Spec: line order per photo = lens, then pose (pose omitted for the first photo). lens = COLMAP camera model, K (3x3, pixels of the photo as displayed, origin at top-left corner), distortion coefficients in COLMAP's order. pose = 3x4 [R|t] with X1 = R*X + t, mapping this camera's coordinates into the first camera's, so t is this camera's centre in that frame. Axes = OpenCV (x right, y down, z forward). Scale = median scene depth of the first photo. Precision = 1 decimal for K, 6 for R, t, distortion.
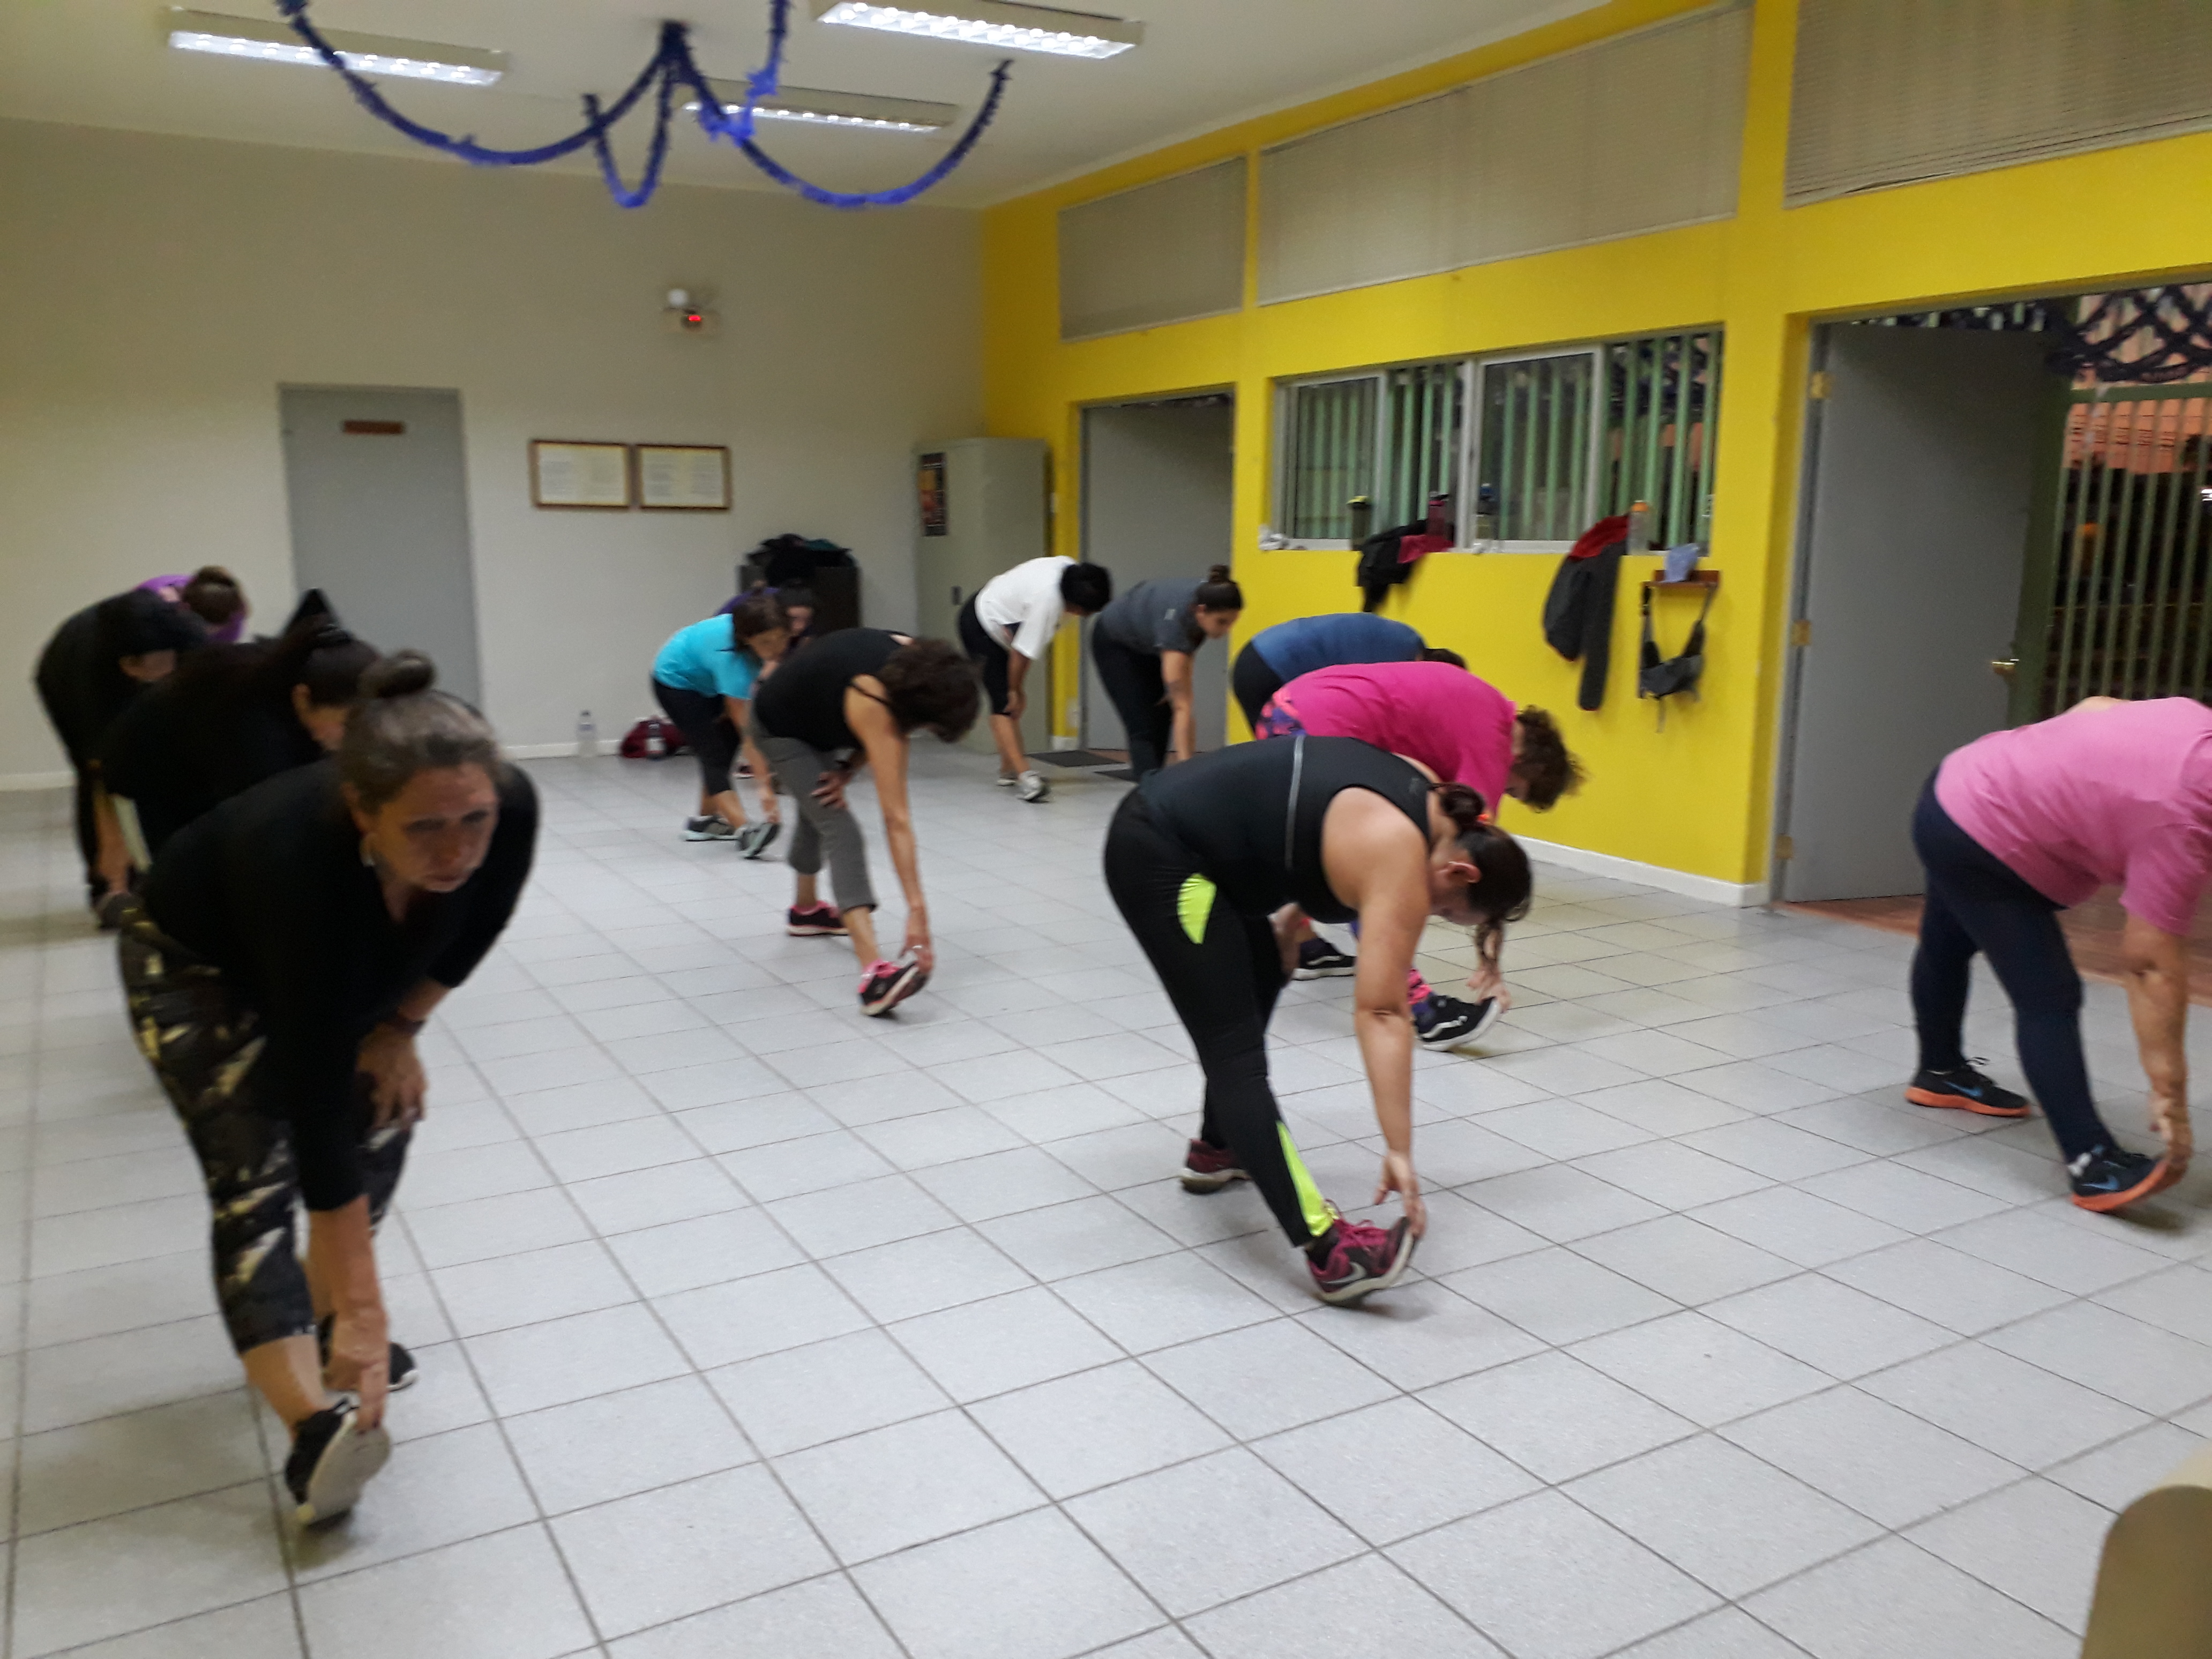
lens RADIAL K [[1788.1, 0, 1108.8], [0, 1788.1, 833.9], [0, 0, 1]] dist [0.067816, -0.089977]
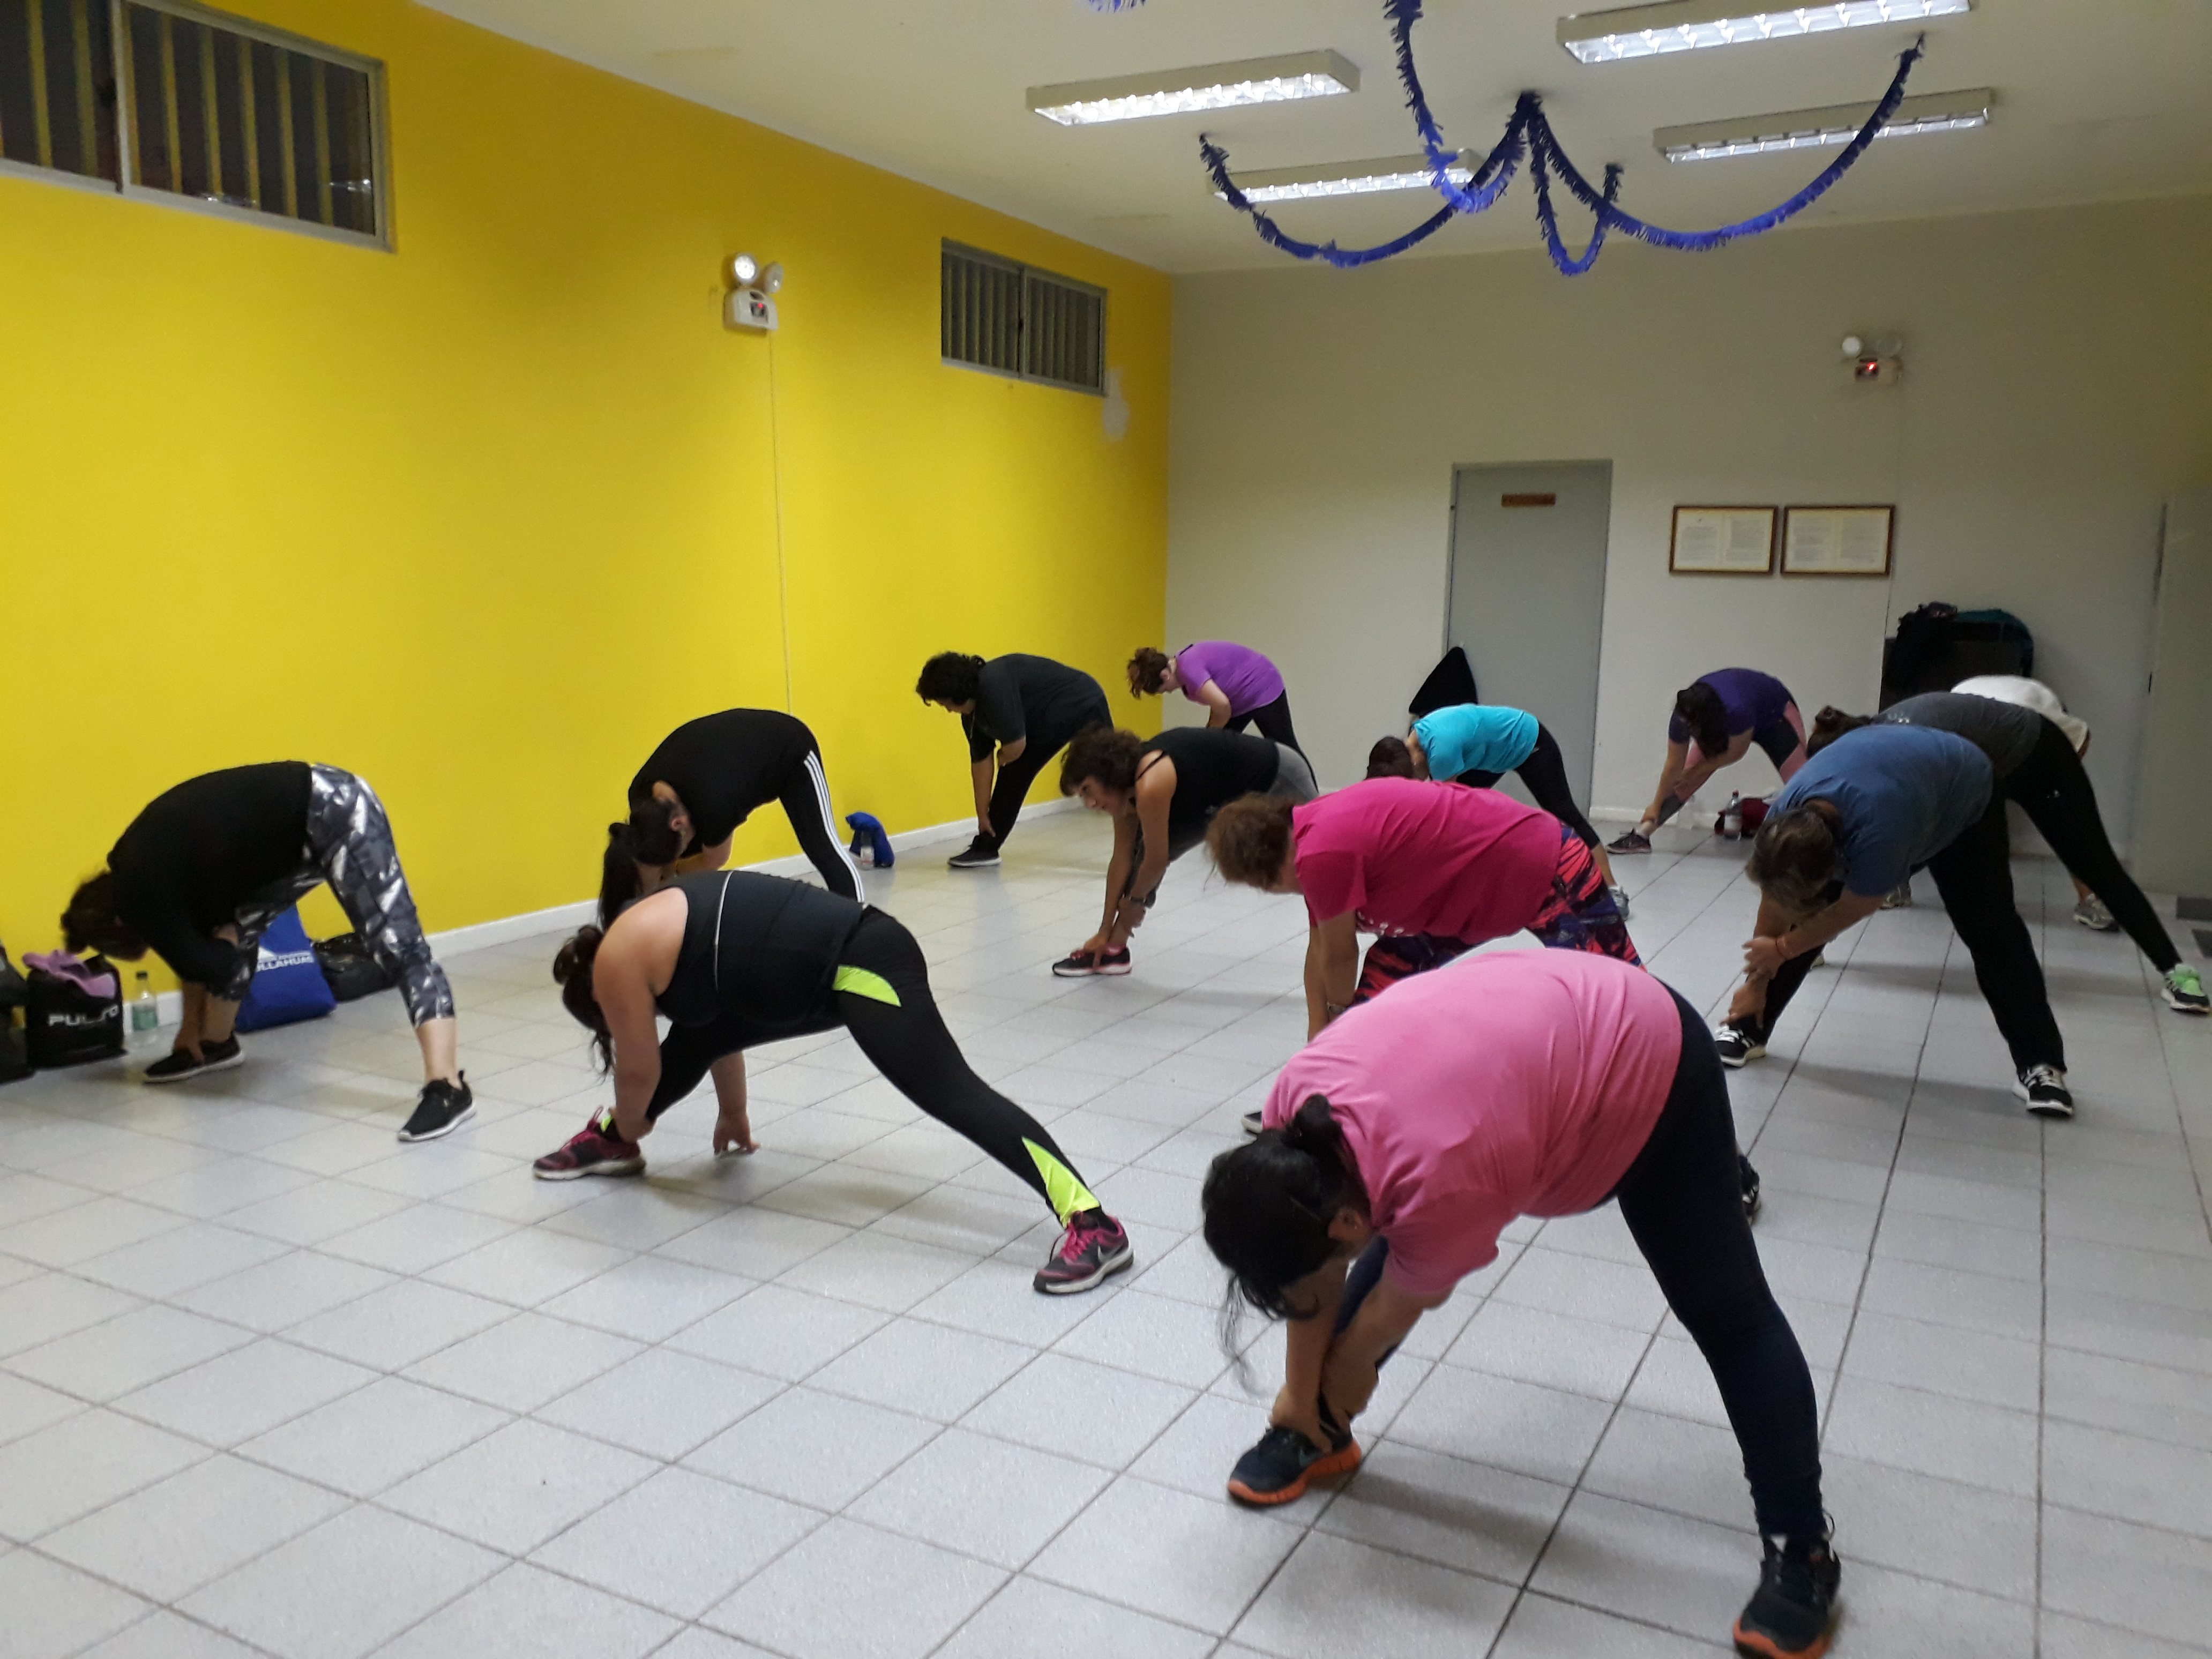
lens RADIAL K [[1788.1, 0, 1092.7], [0, 1788.1, 836.1], [0, 0, 1]] dist [0.067816, -0.089977]
pose [[0.529172, 0.129896, -0.838513, 0.482663], [-0.157764, 0.986043, 0.053188, -0.053381], [0.833719, 0.104142, 0.542280, 0.275723]]
